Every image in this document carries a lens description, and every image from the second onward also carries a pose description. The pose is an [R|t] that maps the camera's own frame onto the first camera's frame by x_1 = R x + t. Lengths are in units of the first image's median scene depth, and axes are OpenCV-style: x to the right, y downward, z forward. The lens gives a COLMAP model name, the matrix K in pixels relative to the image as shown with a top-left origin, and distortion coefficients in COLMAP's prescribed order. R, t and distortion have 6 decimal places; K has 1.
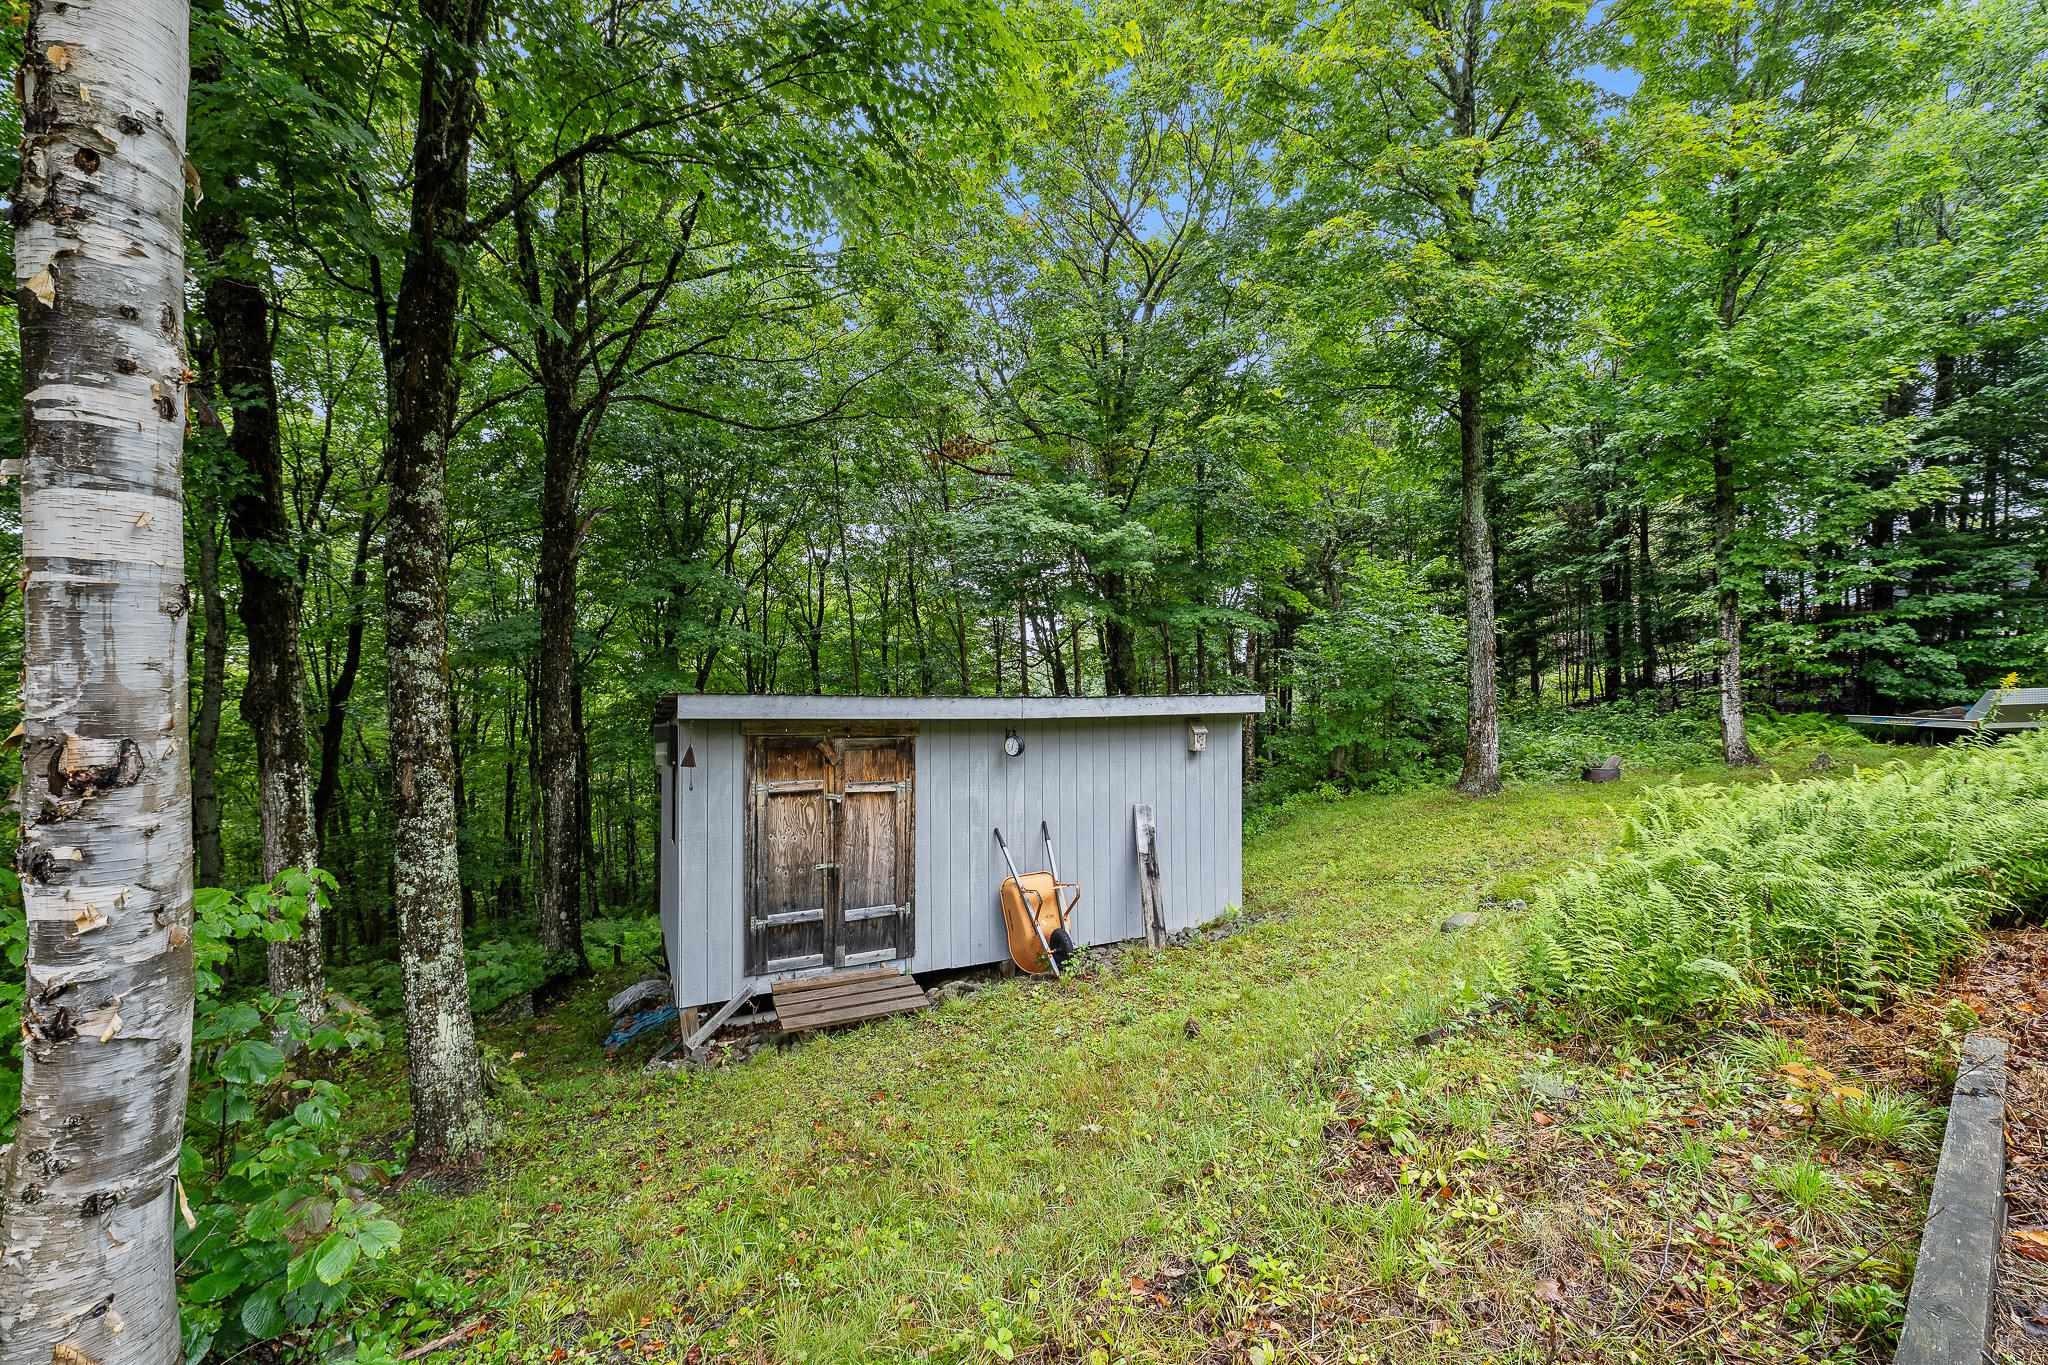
lens RADIAL K [[848.7, 0, 1024.0], [0, 848.7, 678.1], [0, 0, 1]] dist [-0.012817, -0.000660]
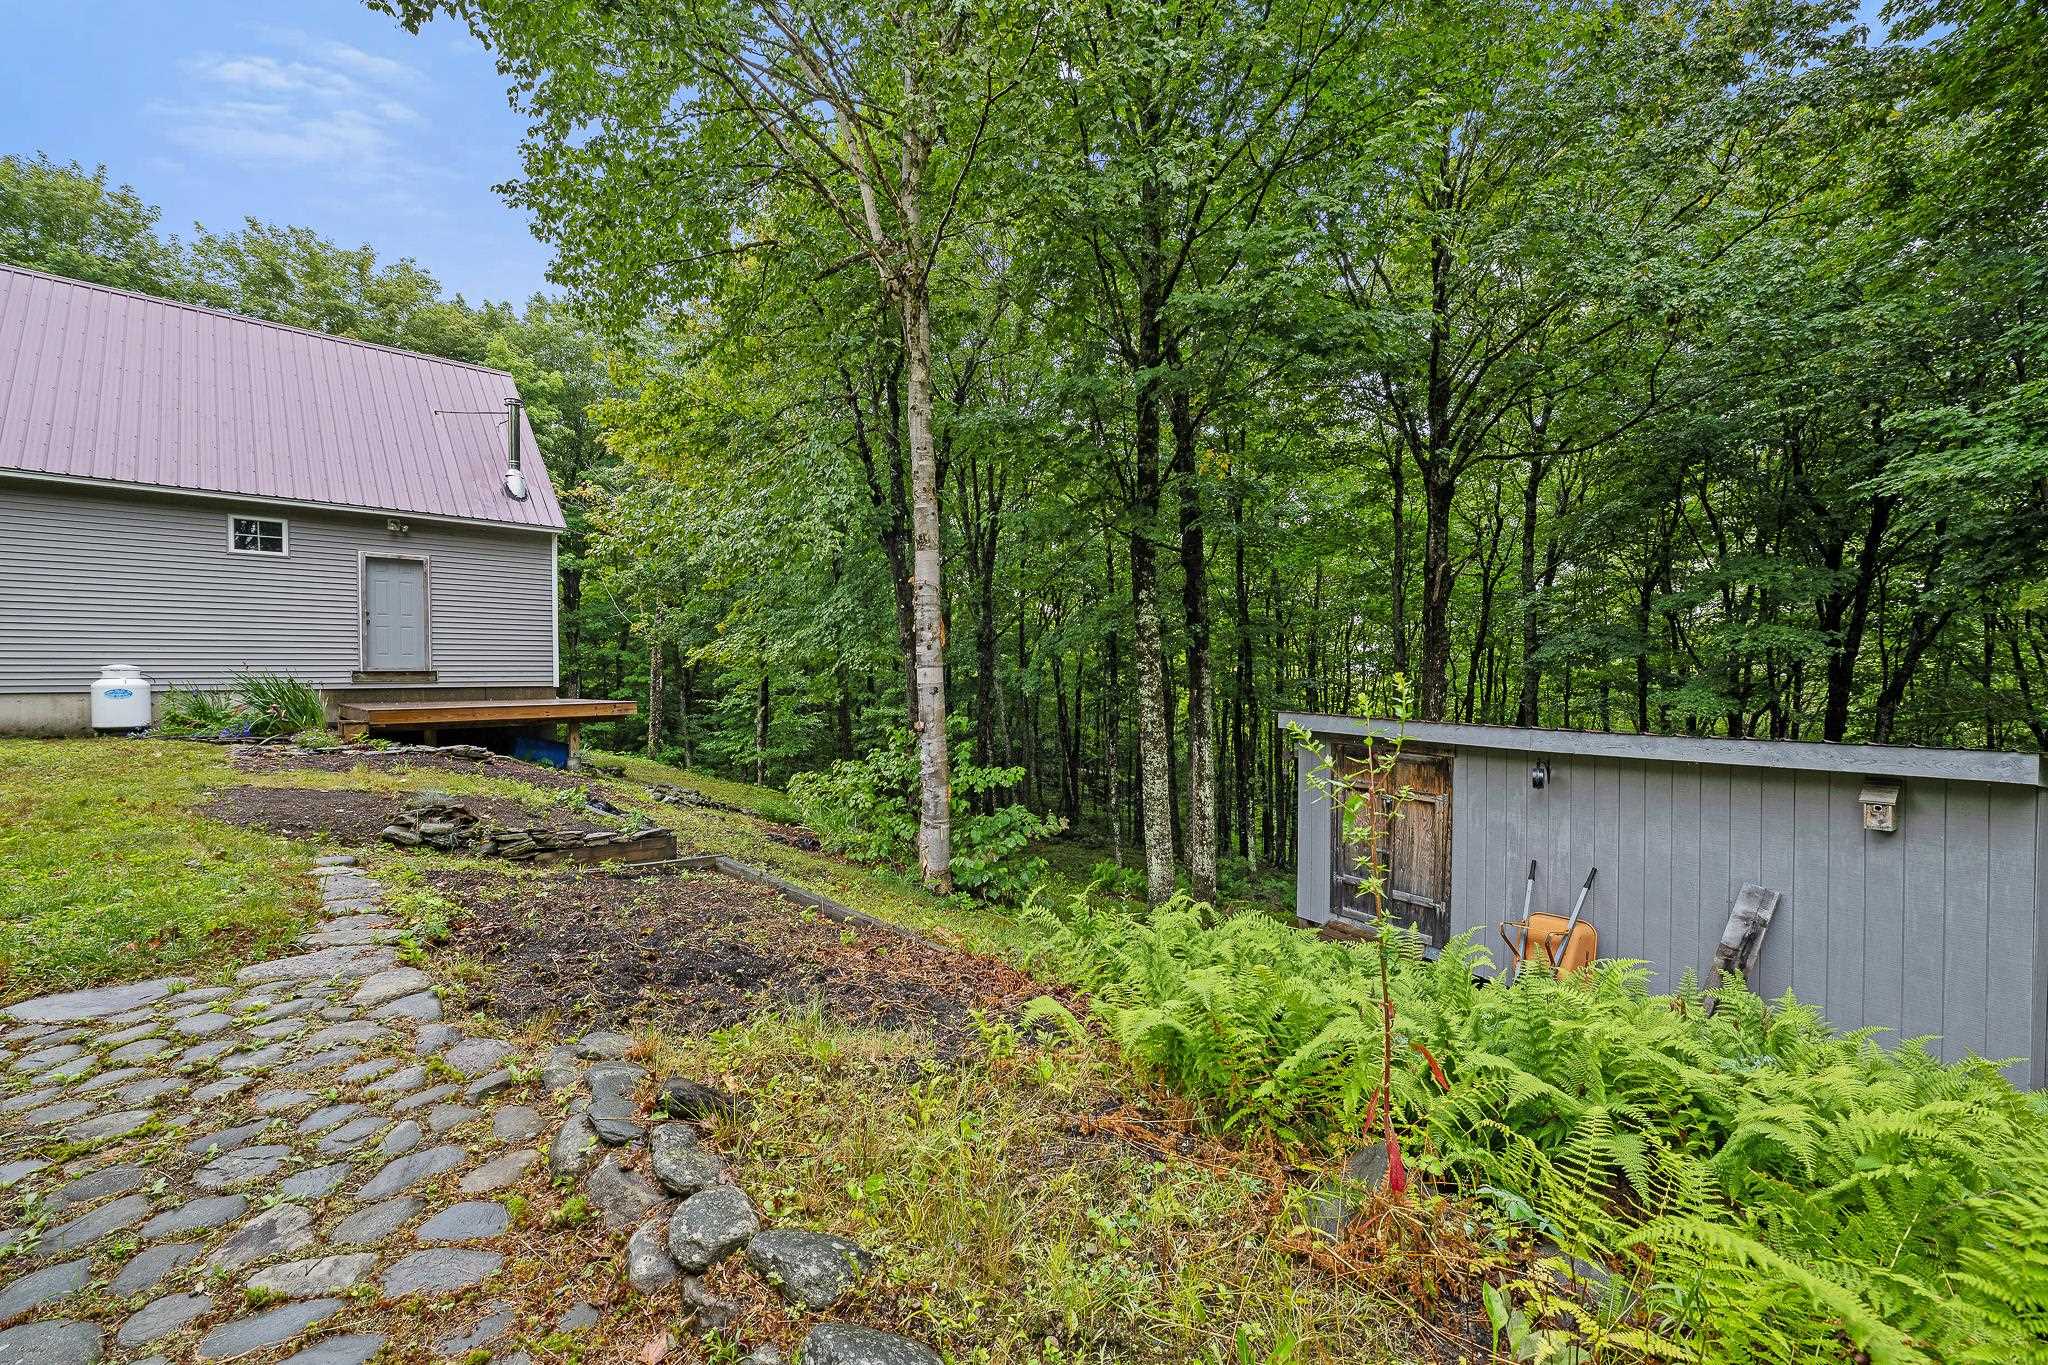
lens RADIAL K [[848.7, 0, 1018.3], [0, 848.7, 695.6], [0, 0, 1]] dist [-0.012817, -0.000660]
pose [[0.019678, 0.010139, -0.999755, 1.007300], [-0.008894, 0.999911, 0.009966, -0.021860], [0.999767, 0.008696, 0.019766, 0.397406]]
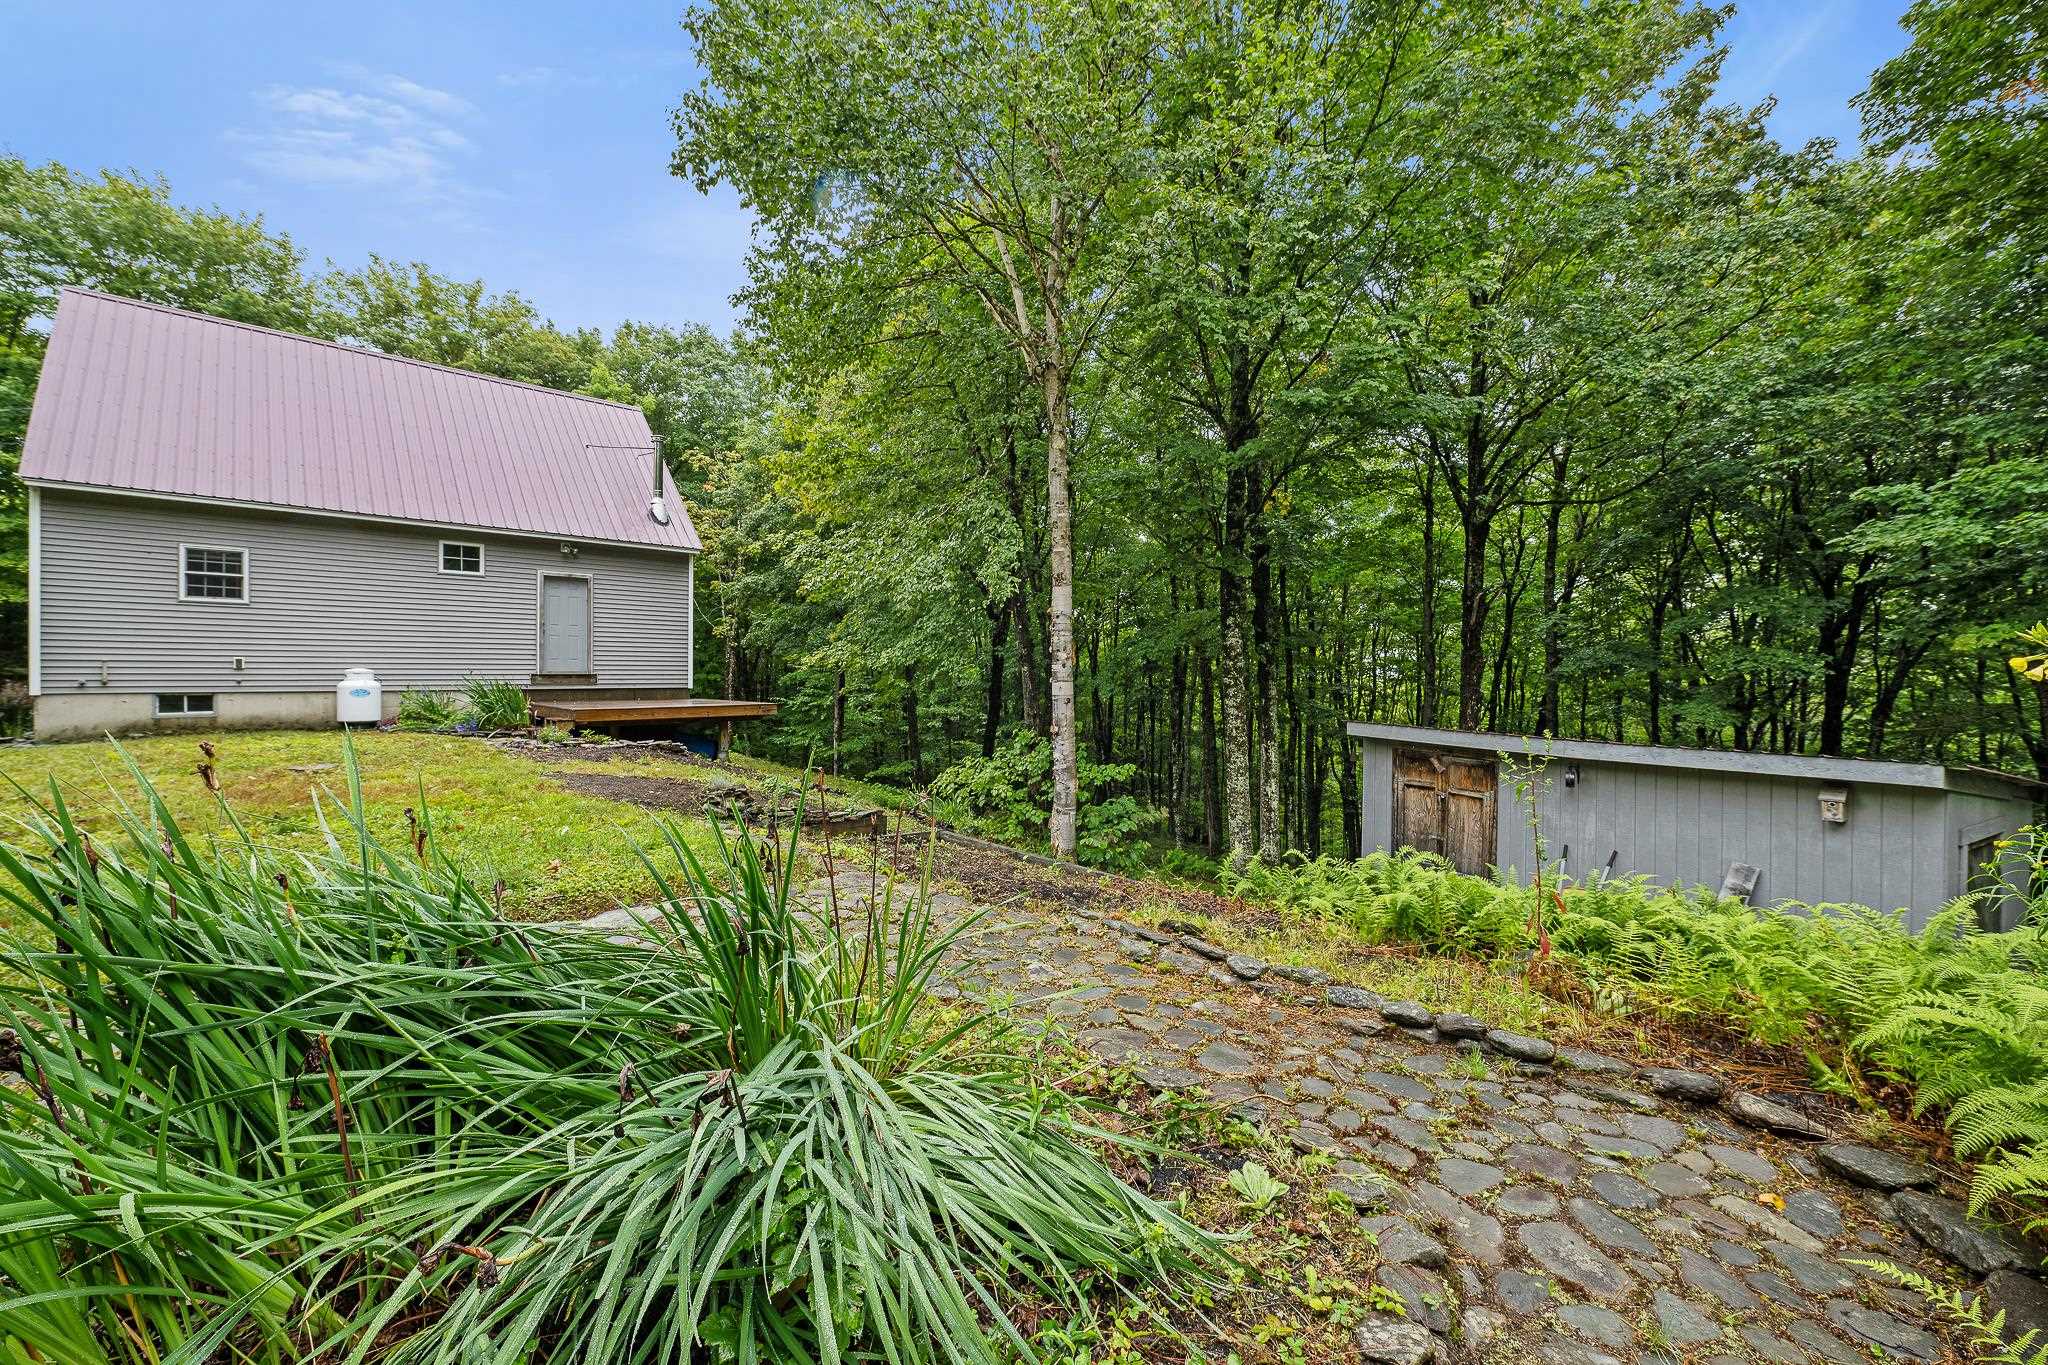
lens RADIAL K [[848.7, 0, 1011.9], [0, 848.7, 680.4], [0, 0, 1]] dist [-0.012817, -0.000660]
pose [[0.004680, -0.003596, -0.999983, 1.280355], [-0.020594, 0.999781, -0.003691, -0.045543], [0.999777, 0.020611, 0.004605, 0.187988]]
